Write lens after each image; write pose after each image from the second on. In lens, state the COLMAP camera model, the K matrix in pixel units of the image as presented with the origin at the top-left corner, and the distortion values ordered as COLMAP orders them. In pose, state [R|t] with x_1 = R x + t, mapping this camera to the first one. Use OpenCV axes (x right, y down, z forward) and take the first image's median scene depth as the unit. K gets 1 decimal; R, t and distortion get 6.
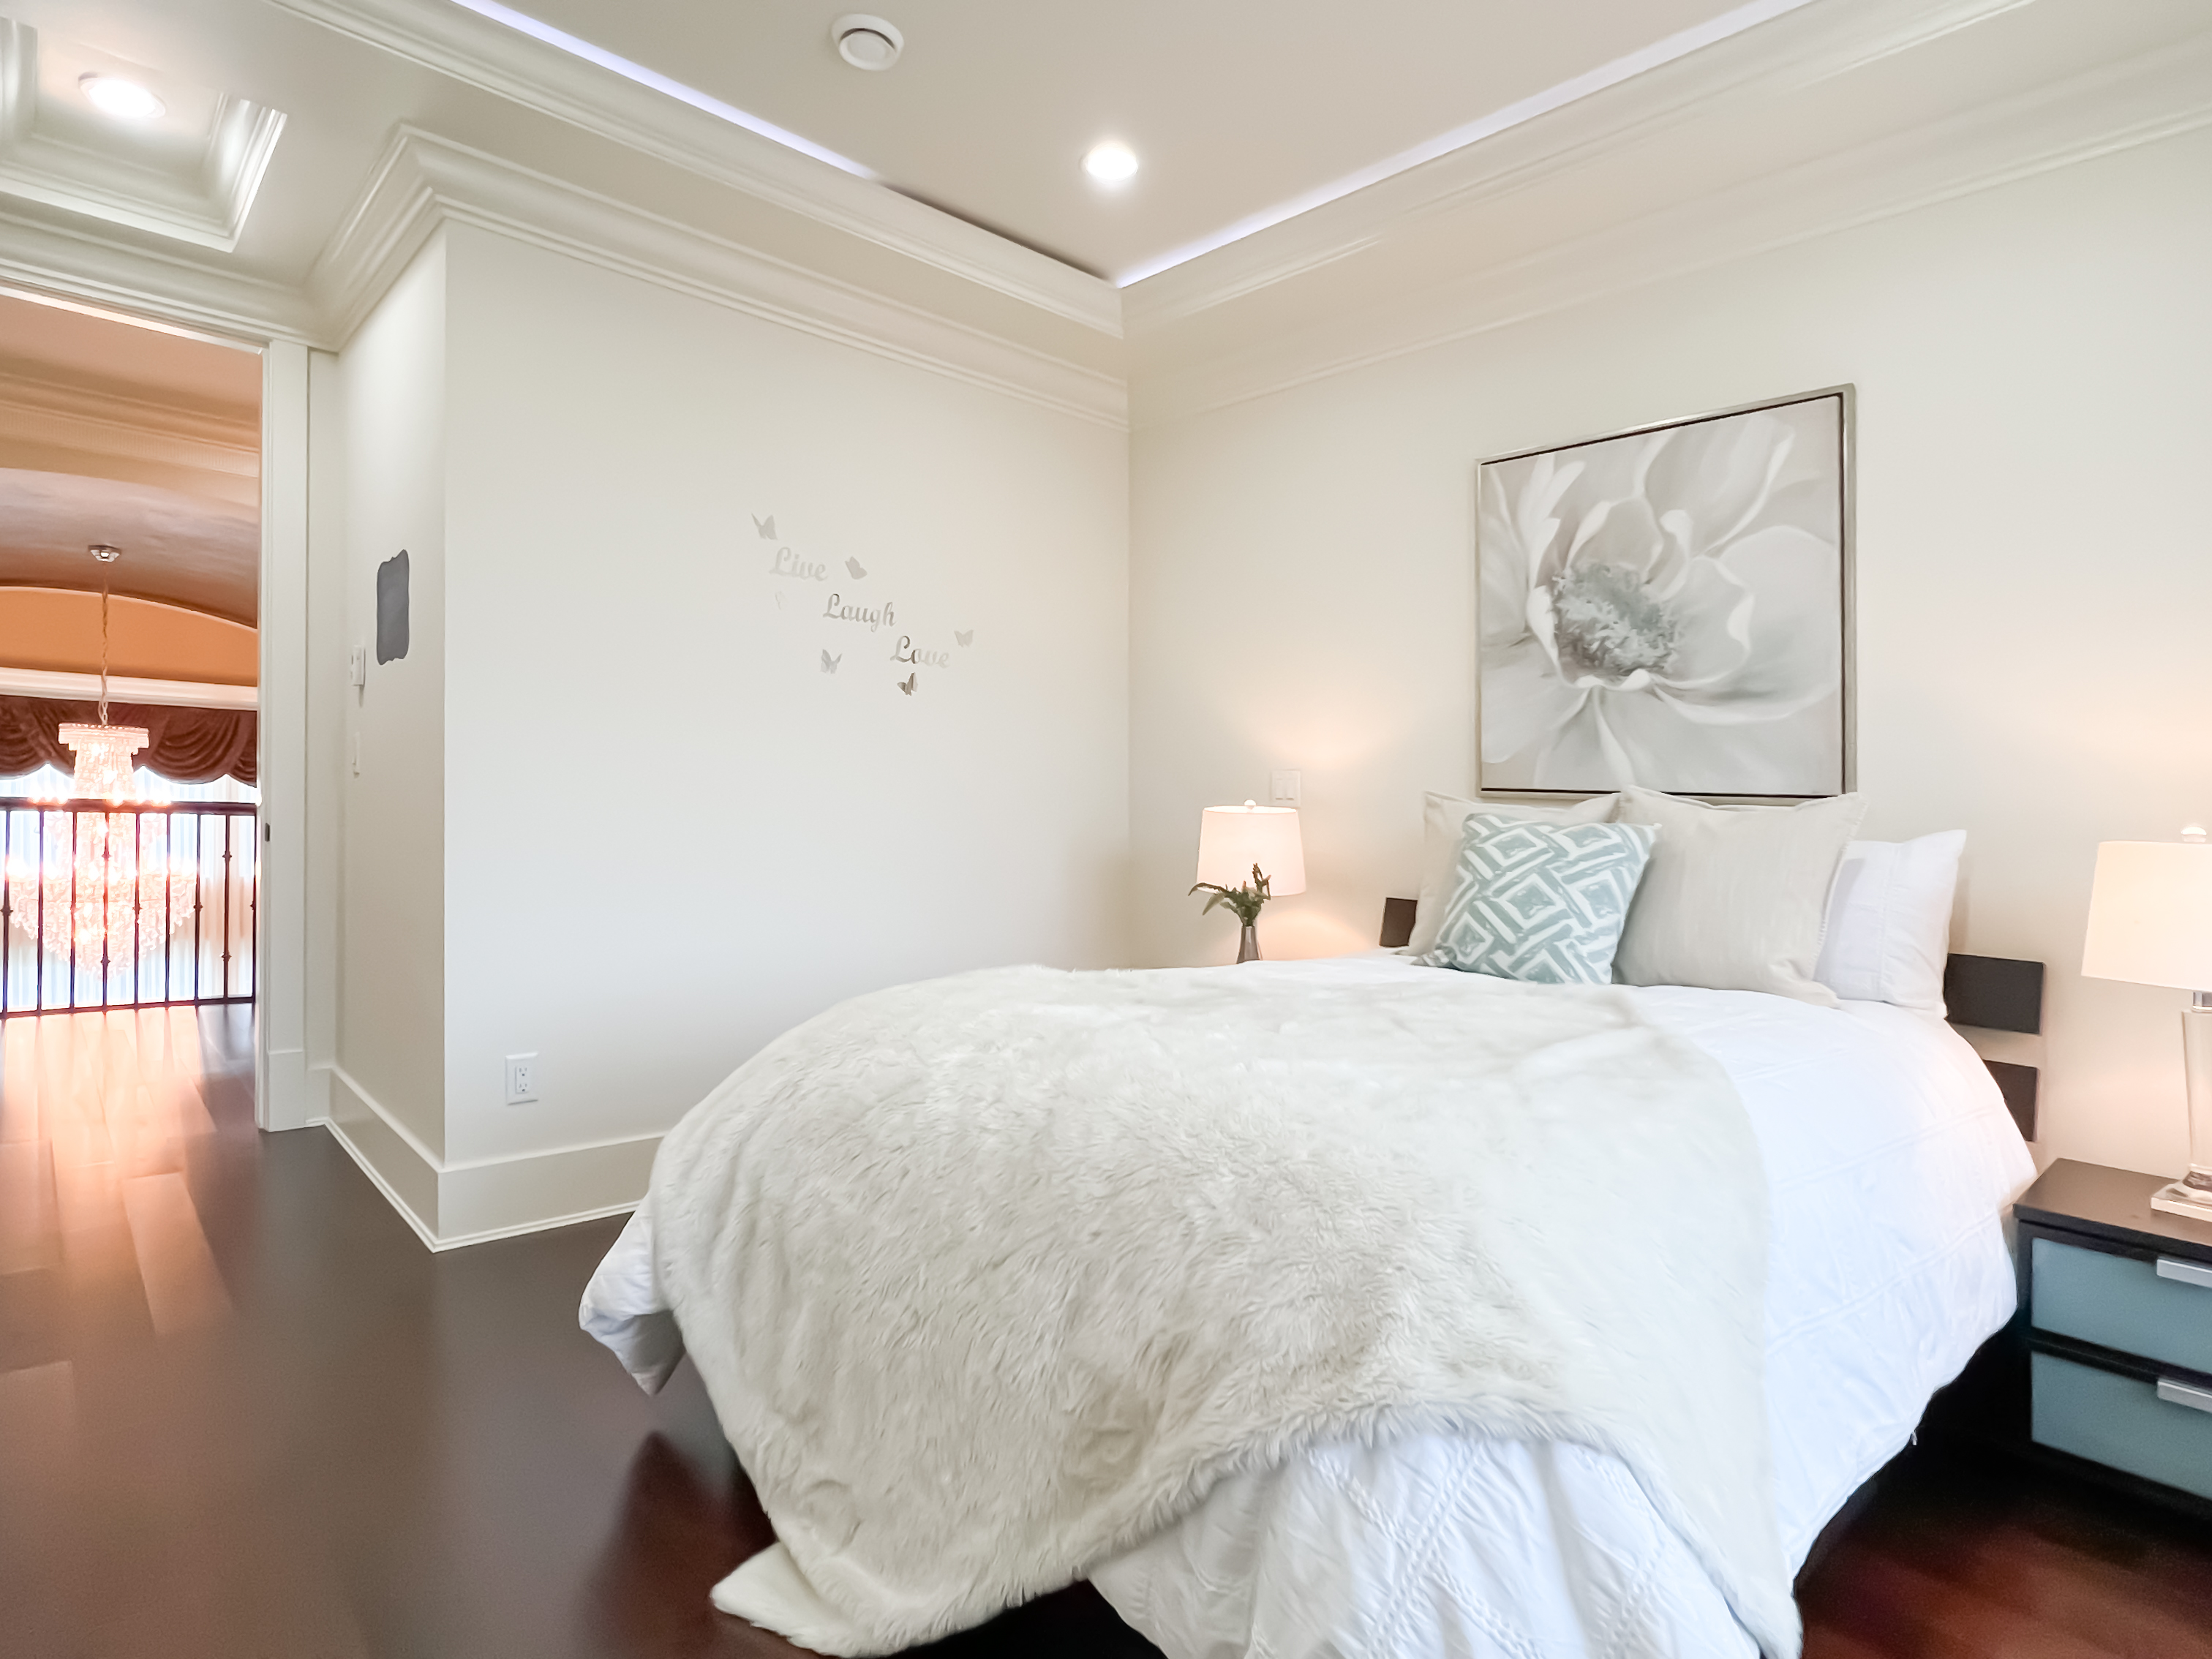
lens RADIAL K [[1231.8, 0, 1106.0], [0, 1231.8, 829.5], [0, 0, 1]] dist [-0.000066, 0.000276]
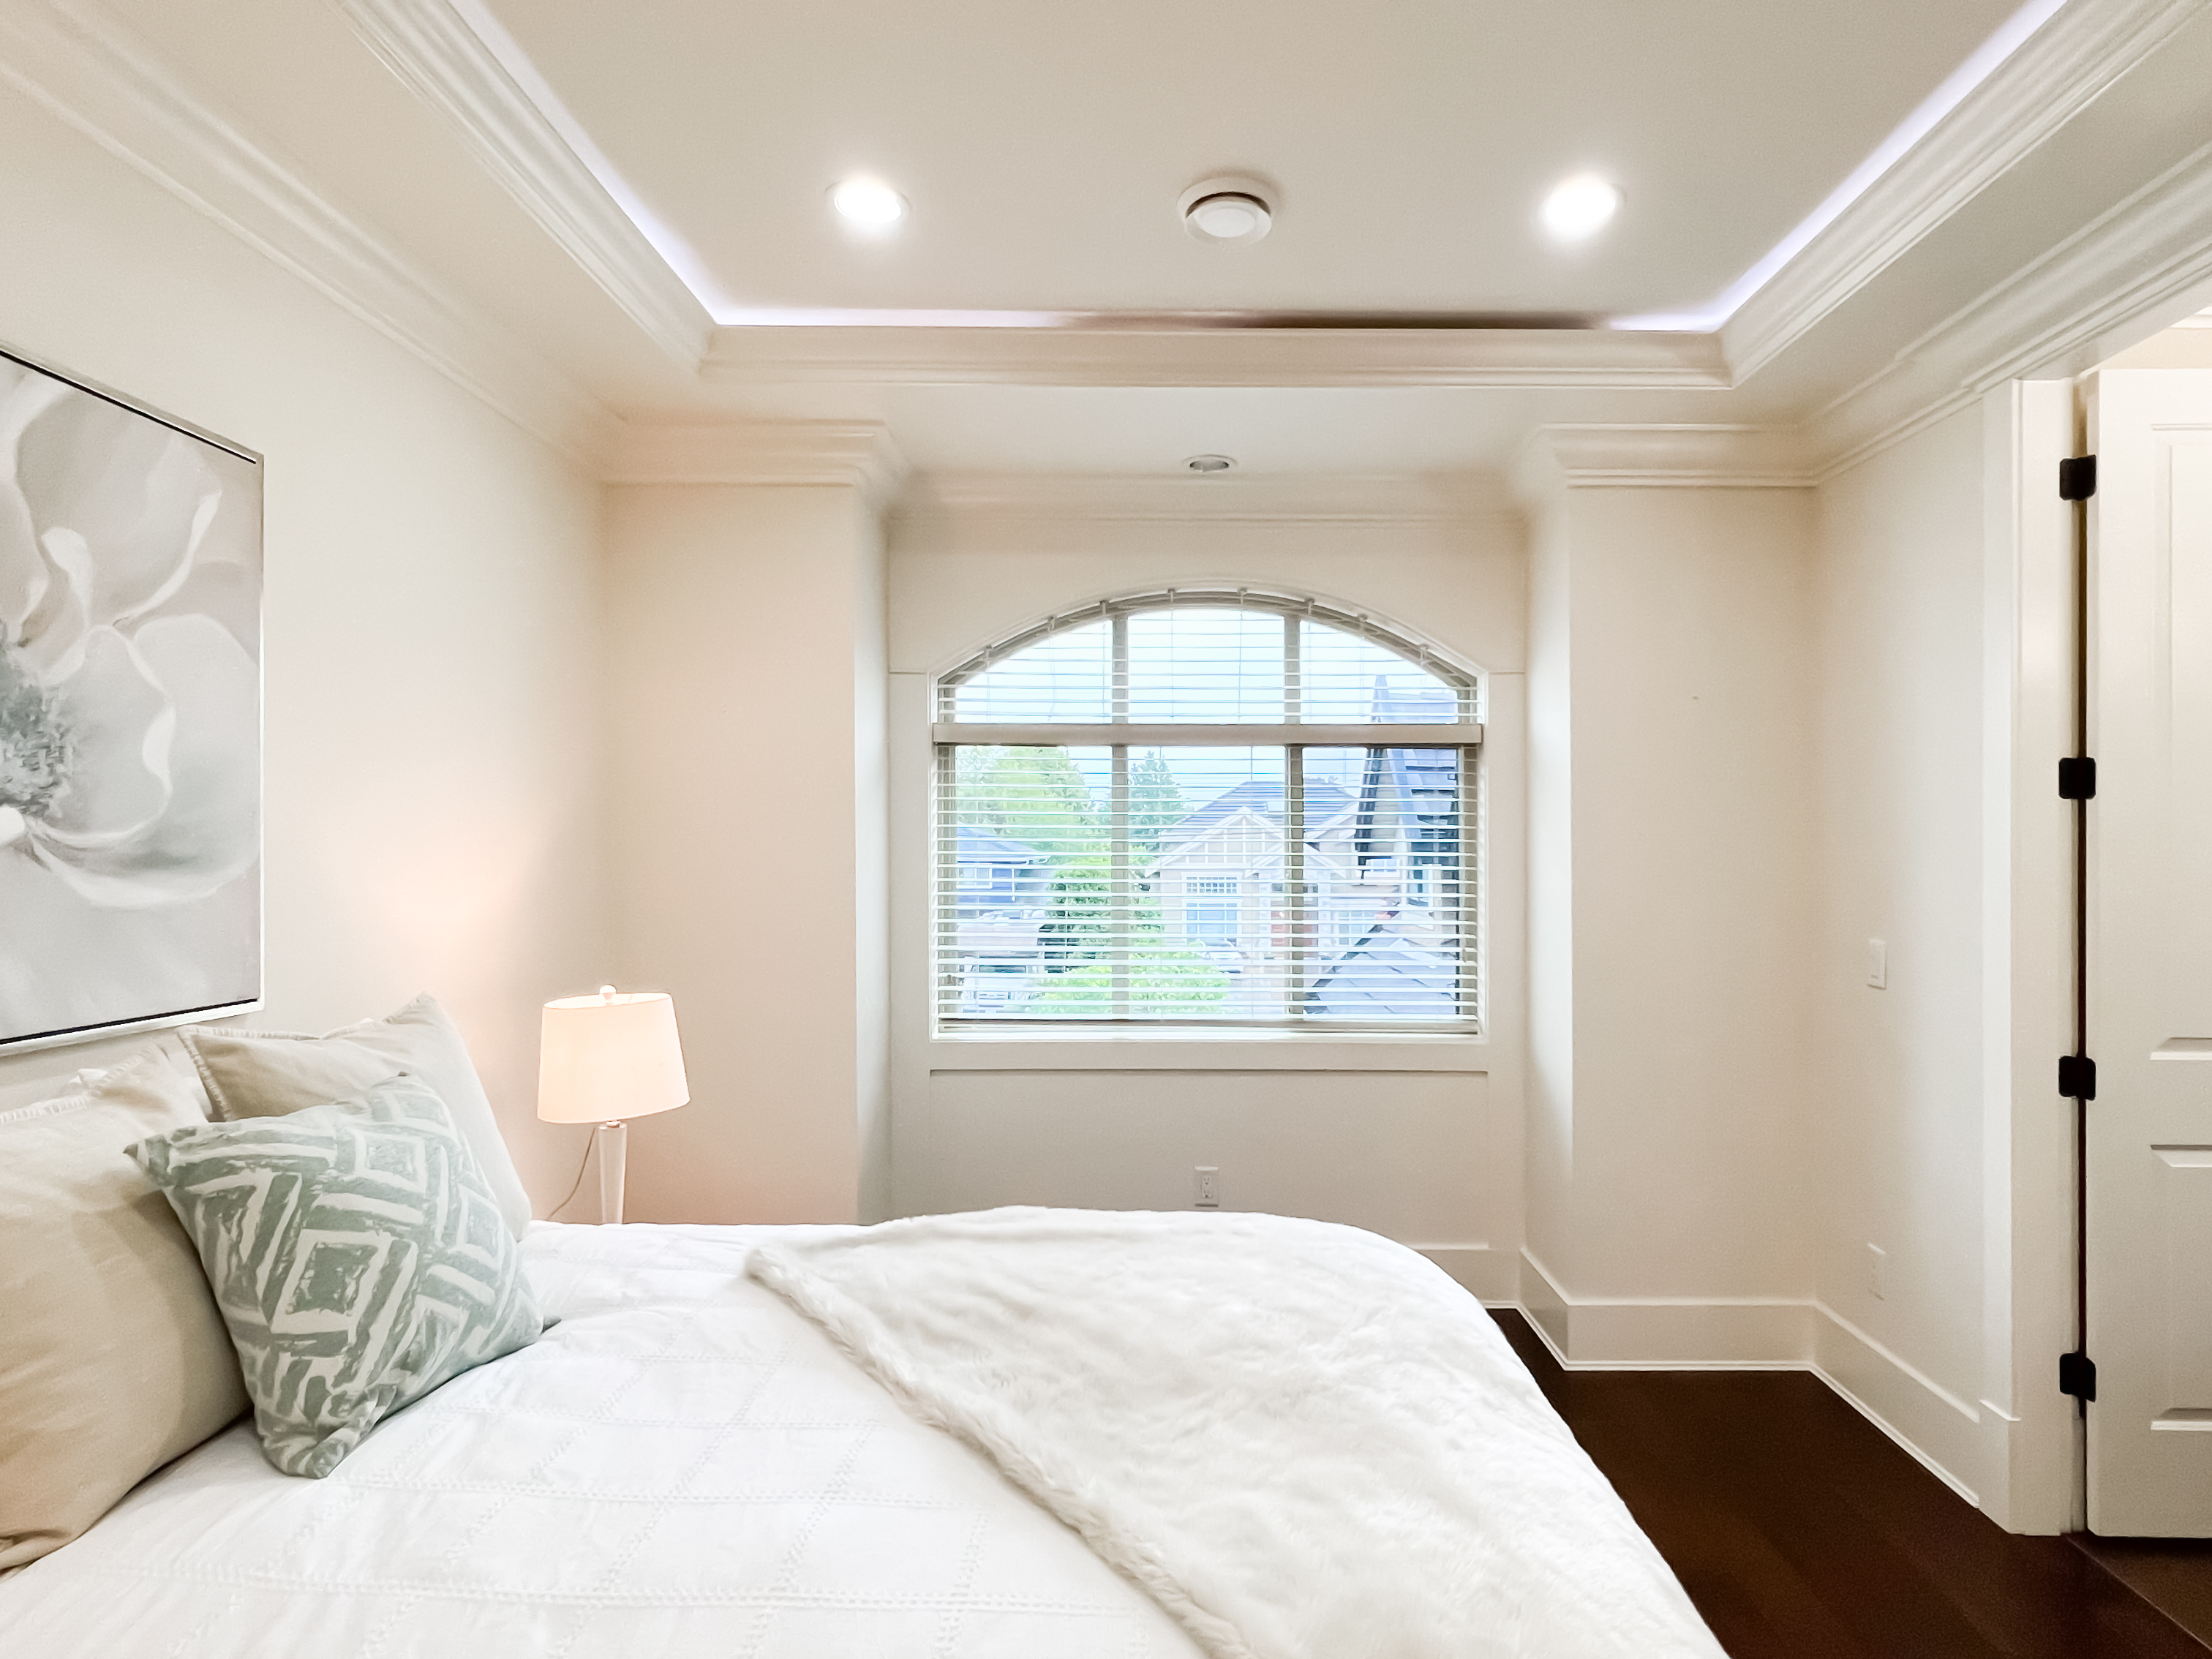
lens RADIAL K [[1231.8, 0, 1106.0], [0, 1231.8, 829.5], [0, 0, 1]] dist [-0.000066, 0.000276]
pose [[-0.701552, -0.027393, 0.712092, -0.275099], [-0.012134, 0.999575, 0.026498, -0.143184], [-0.712515, 0.009949, -0.701586, 1.059706]]
